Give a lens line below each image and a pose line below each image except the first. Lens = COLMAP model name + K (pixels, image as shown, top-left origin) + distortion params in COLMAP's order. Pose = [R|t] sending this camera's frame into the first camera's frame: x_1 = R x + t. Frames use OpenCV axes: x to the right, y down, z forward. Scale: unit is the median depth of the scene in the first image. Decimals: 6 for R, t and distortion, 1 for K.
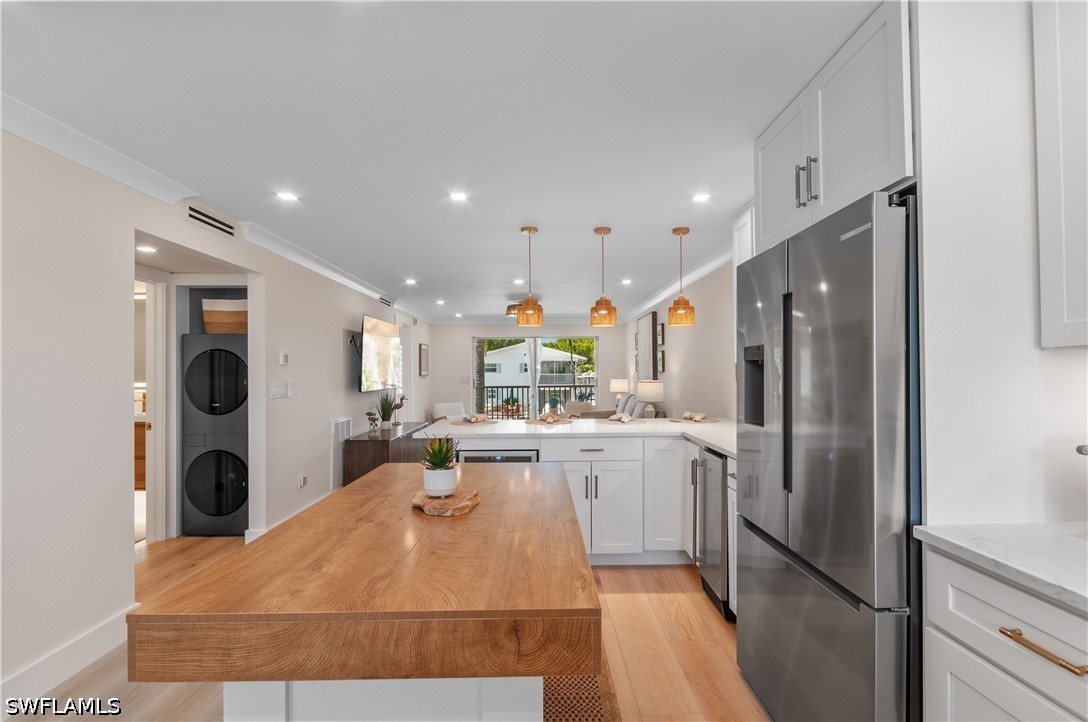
lens RADIAL K [[518.0, 0, 543.5], [0, 518.0, 370.1], [0, 0, 1]] dist [0.001389, -0.001493]
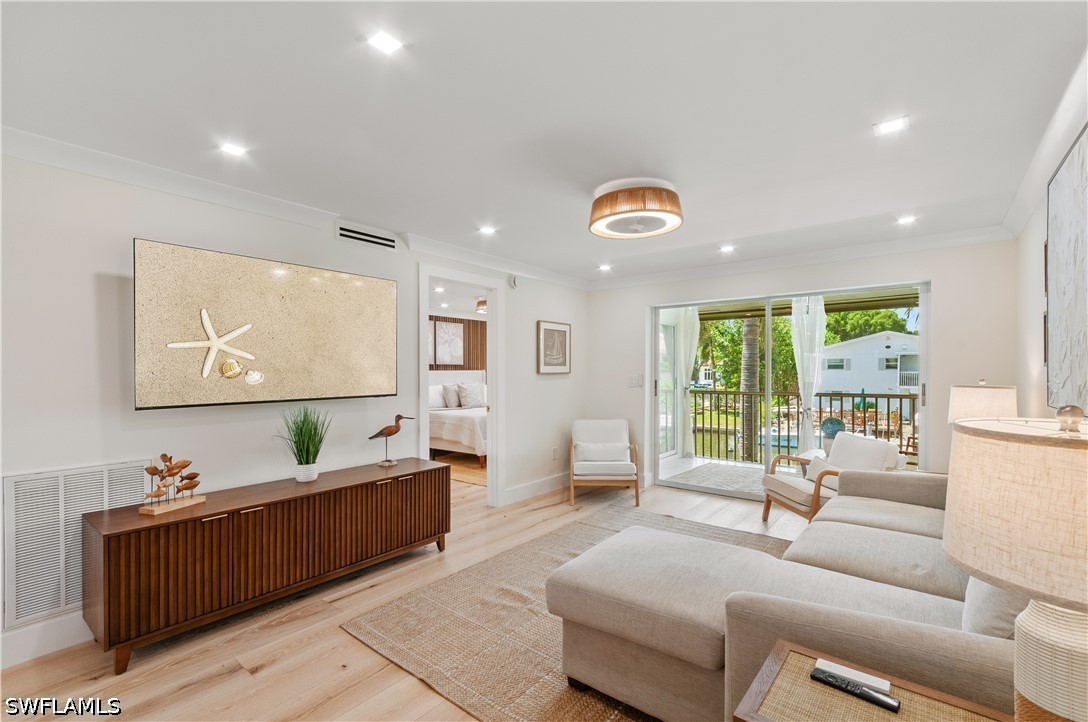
lens RADIAL K [[483.2, 0, 545.1], [0, 483.2, 374.8], [0, 0, 1]] dist [0.007327, -0.000521]
pose [[0.774801, 0.010759, -0.632114, 0.165647], [-0.000591, 0.999867, 0.016294, 0.003899], [0.632205, -0.012251, 0.774704, 0.745828]]
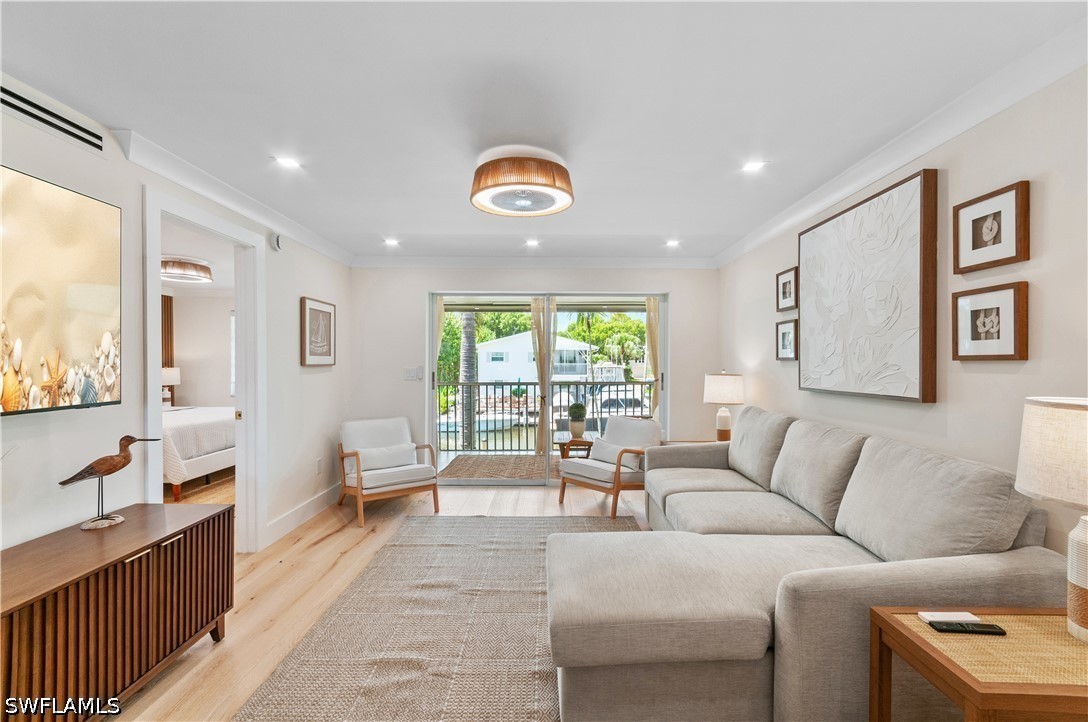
lens RADIAL K [[483.2, 0, 551.4], [0, 483.2, 366.6], [0, 0, 1]] dist [0.007327, -0.000521]
pose [[0.999968, 0.008014, -0.000517, -0.017565], [-0.008006, 0.999874, 0.013729, 0.005062], [0.000627, -0.013725, 0.999906, 0.741672]]
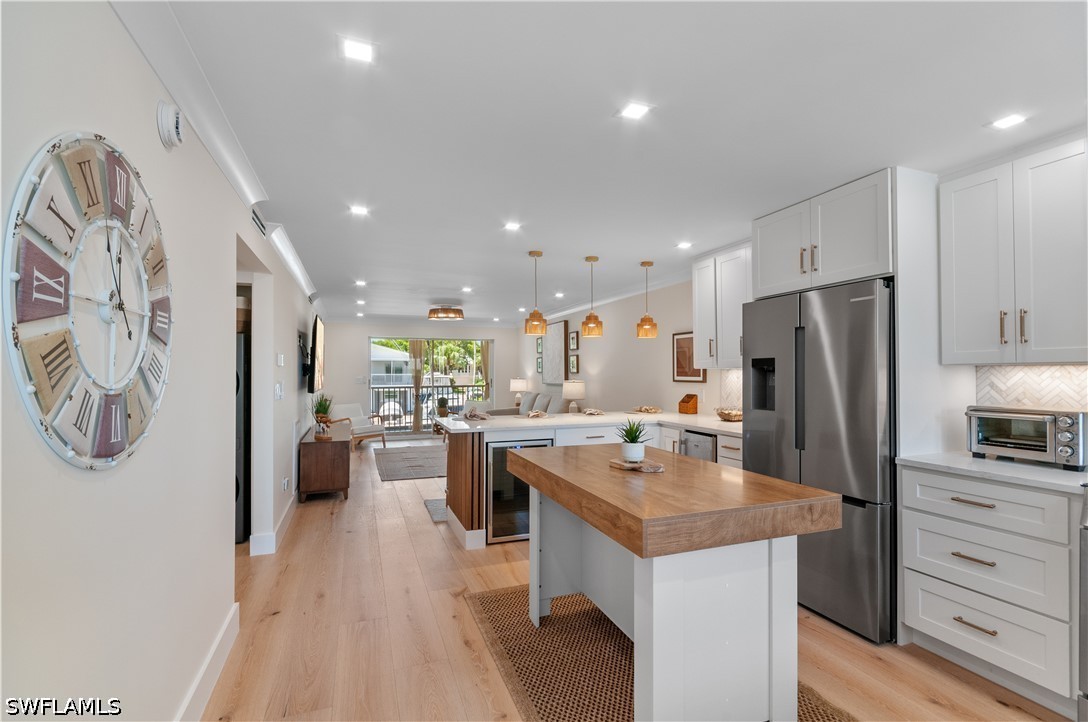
lens RADIAL K [[518.0, 0, 554.5], [0, 518.0, 370.8], [0, 0, 1]] dist [0.001389, -0.001493]
pose [[0.935656, 0.003688, 0.352895, -0.226524], [-0.004199, 0.999991, 0.000682, -0.002499], [-0.352889, -0.002120, 0.935663, -0.067339]]
